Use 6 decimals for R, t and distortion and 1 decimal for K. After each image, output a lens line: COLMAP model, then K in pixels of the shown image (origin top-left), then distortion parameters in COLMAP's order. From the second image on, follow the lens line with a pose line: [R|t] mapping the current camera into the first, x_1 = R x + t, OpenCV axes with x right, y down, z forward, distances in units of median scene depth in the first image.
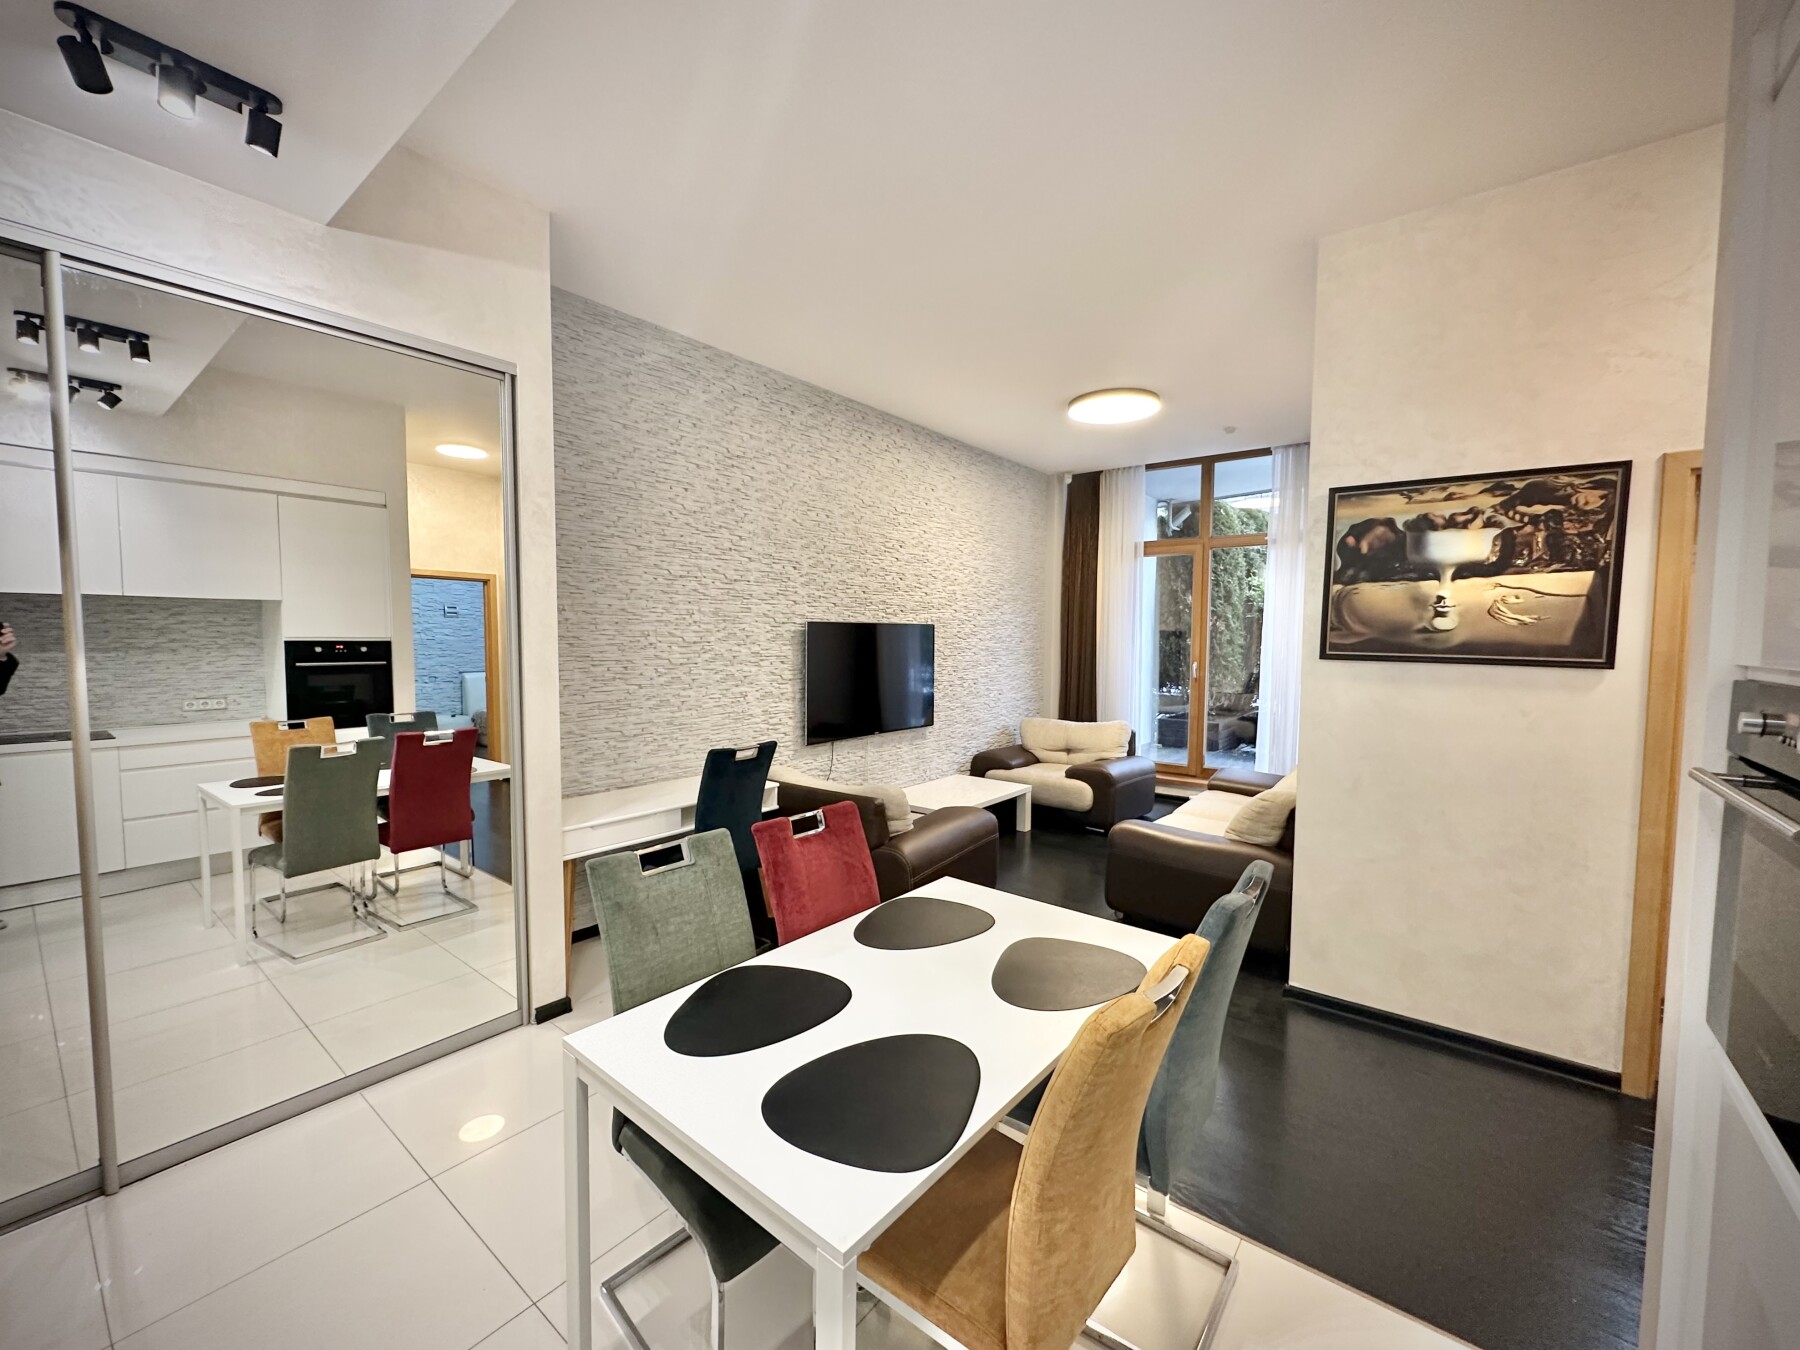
lens RADIAL K [[728.5, 0, 901.0], [0, 728.5, 678.0], [0, 0, 1]] dist [-0.000775, -0.000185]
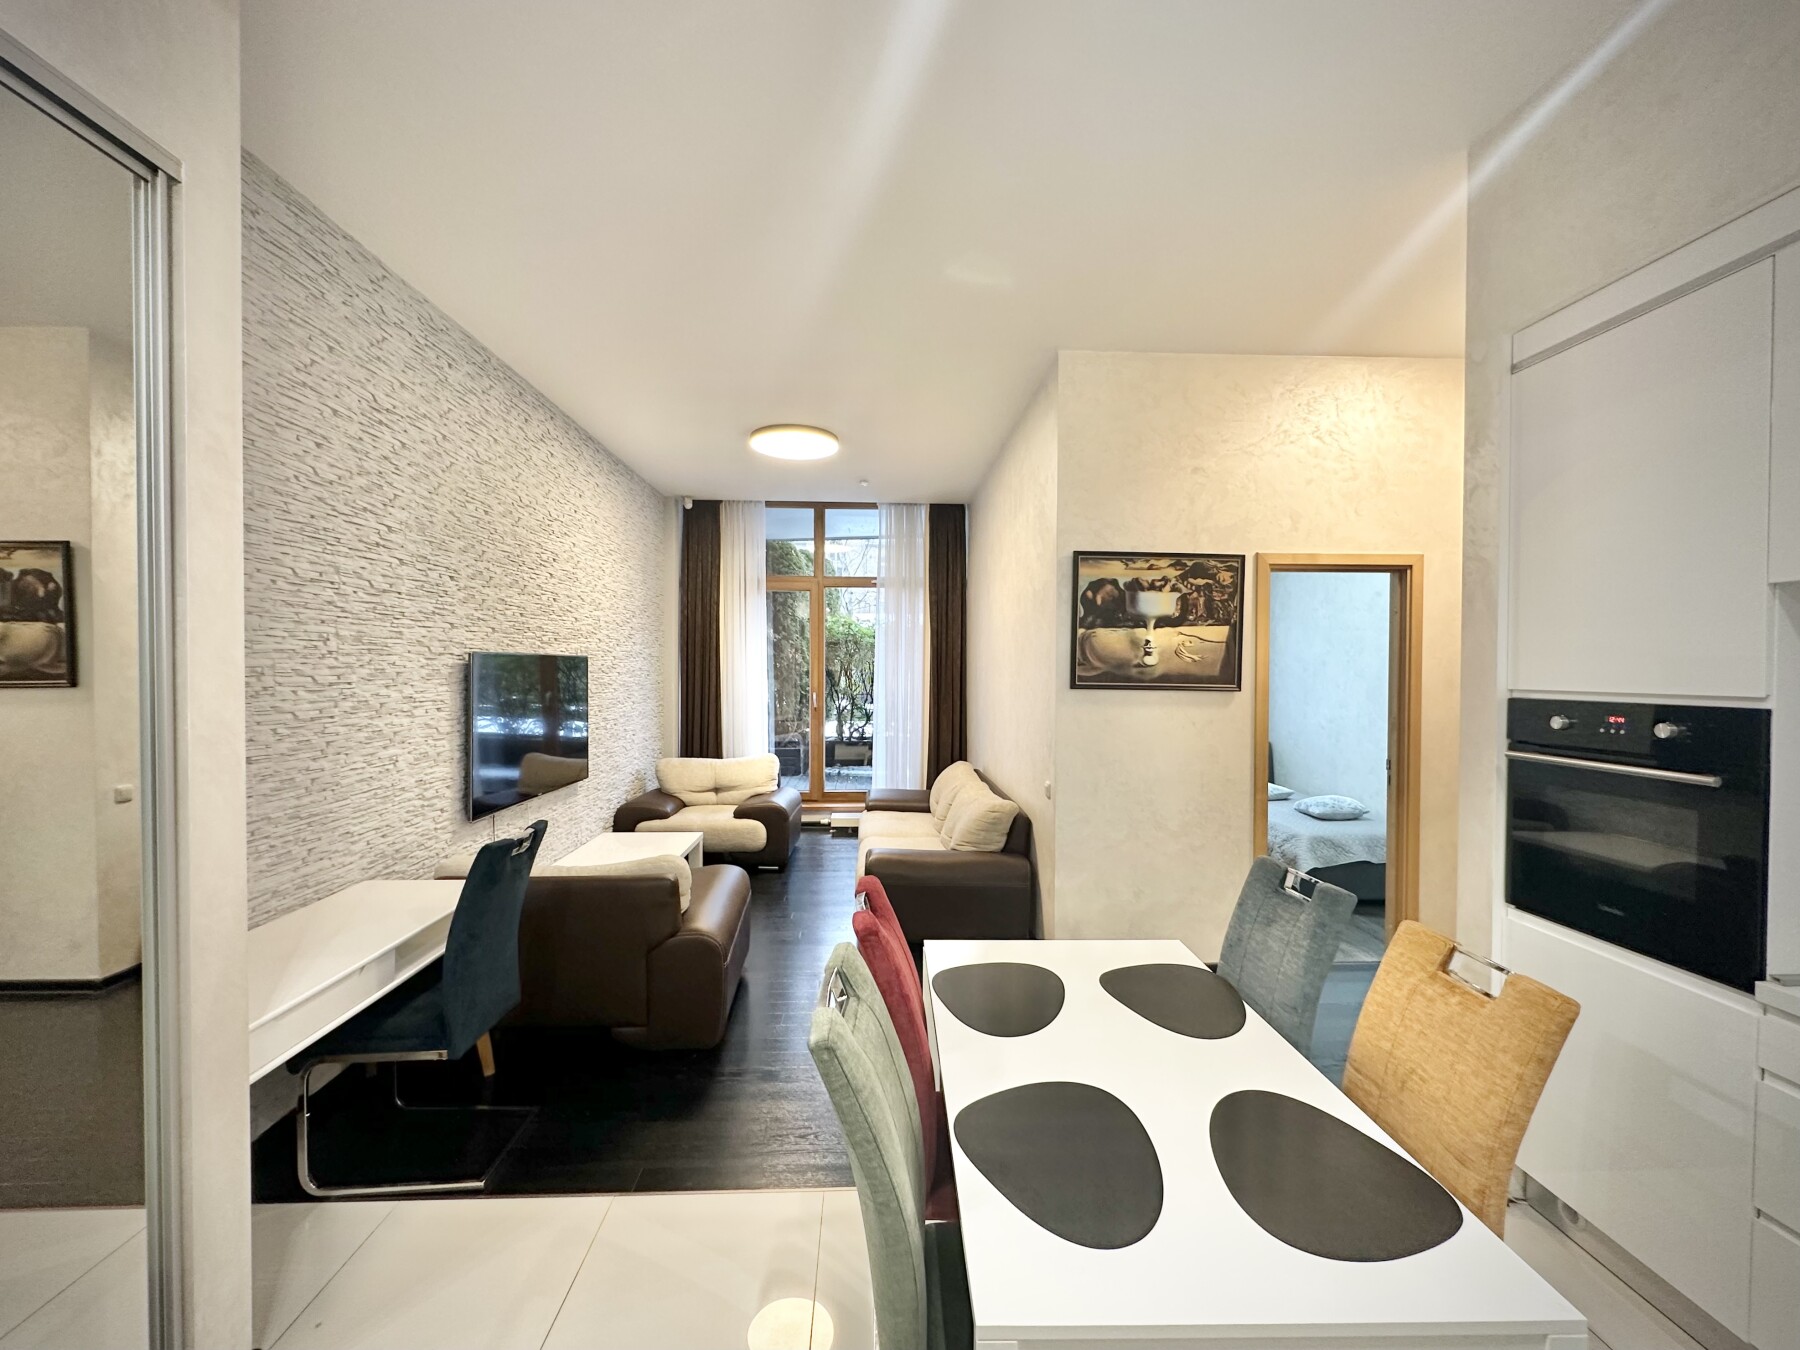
lens RADIAL K [[728.5, 0, 901.0], [0, 728.5, 678.0], [0, 0, 1]] dist [-0.000775, -0.000185]
pose [[0.757495, -0.013711, 0.652697, -0.329736], [0.040357, 0.998851, -0.025853, -0.018097], [-0.651592, 0.045924, 0.757178, 0.195290]]
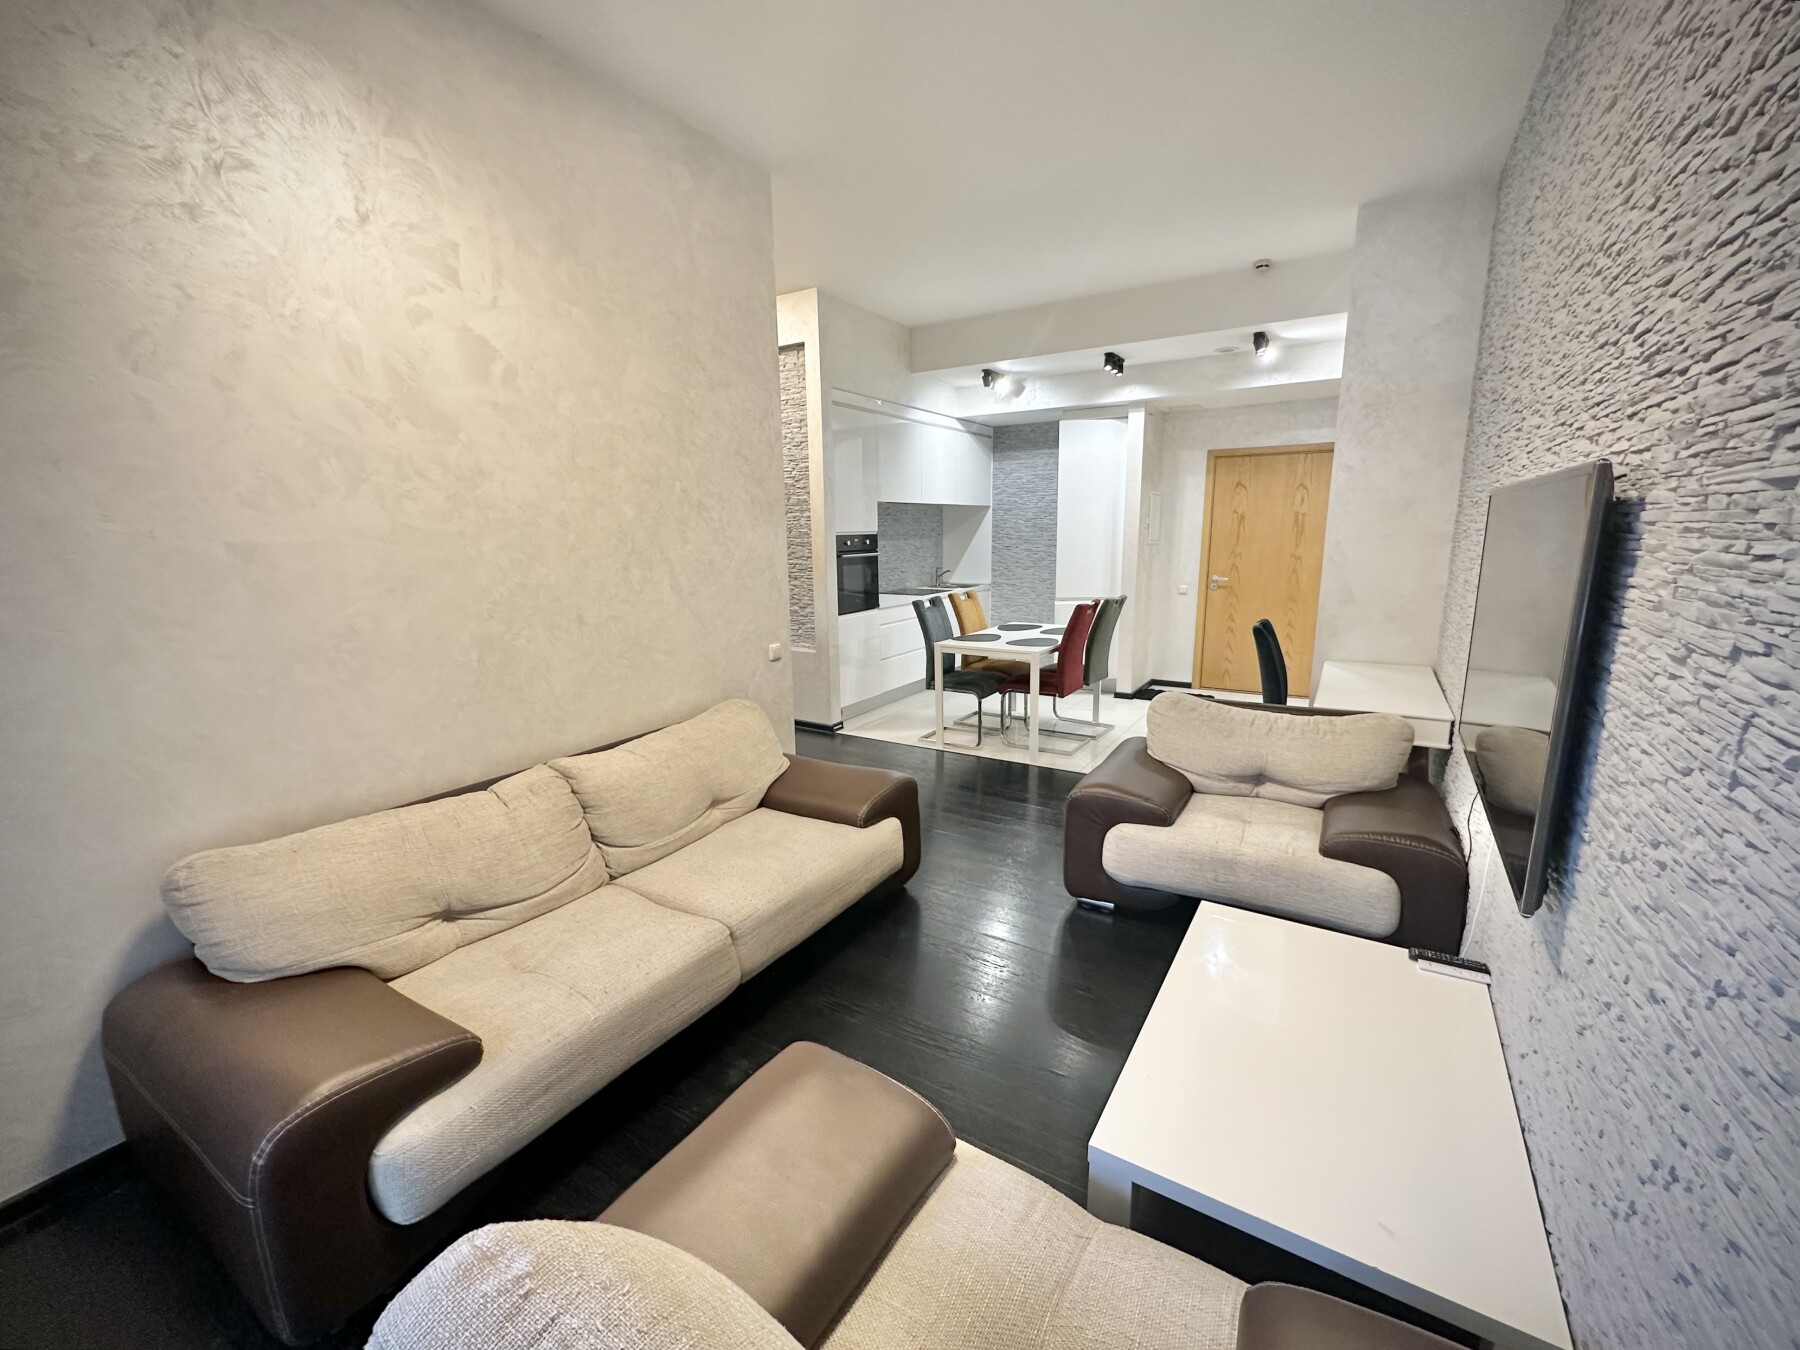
lens RADIAL K [[740.2, 0, 896.6], [0, 740.2, 676.8], [0, 0, 1]] dist [0.000195, -0.000039]
pose [[-0.993193, 0.028891, -0.112843, 0.399589], [-0.000801, 0.967034, 0.254646, -0.096801], [0.116480, 0.253003, -0.960428, 1.728644]]
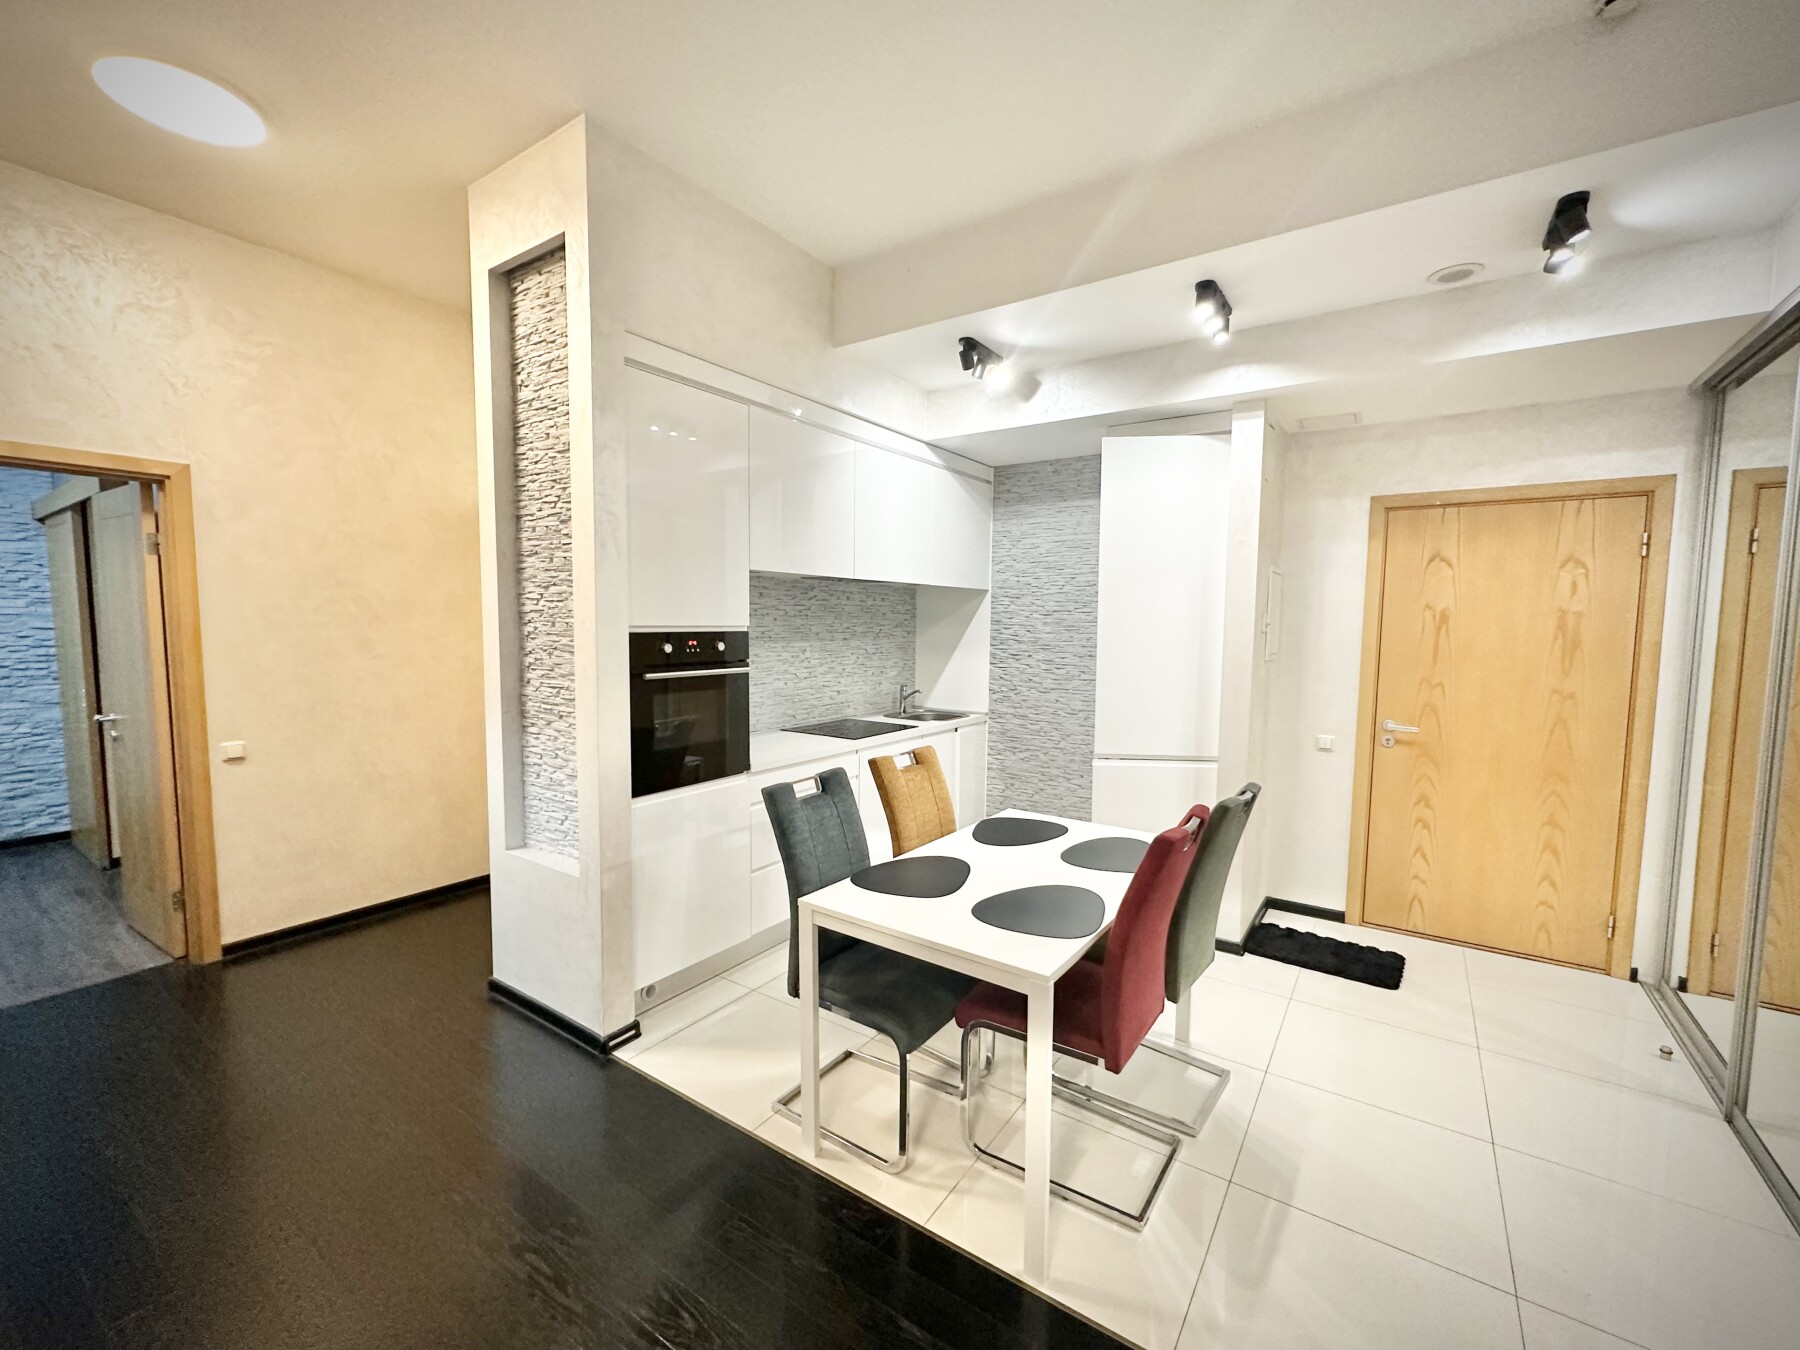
lens RADIAL K [[740.2, 0, 896.6], [0, 740.2, 676.8], [0, 0, 1]] dist [0.000195, -0.000039]
pose [[-0.997510, -0.013412, -0.069239, 0.155290], [-0.022744, 0.990475, 0.135802, -0.056128], [0.066758, 0.137039, -0.988314, 0.987942]]
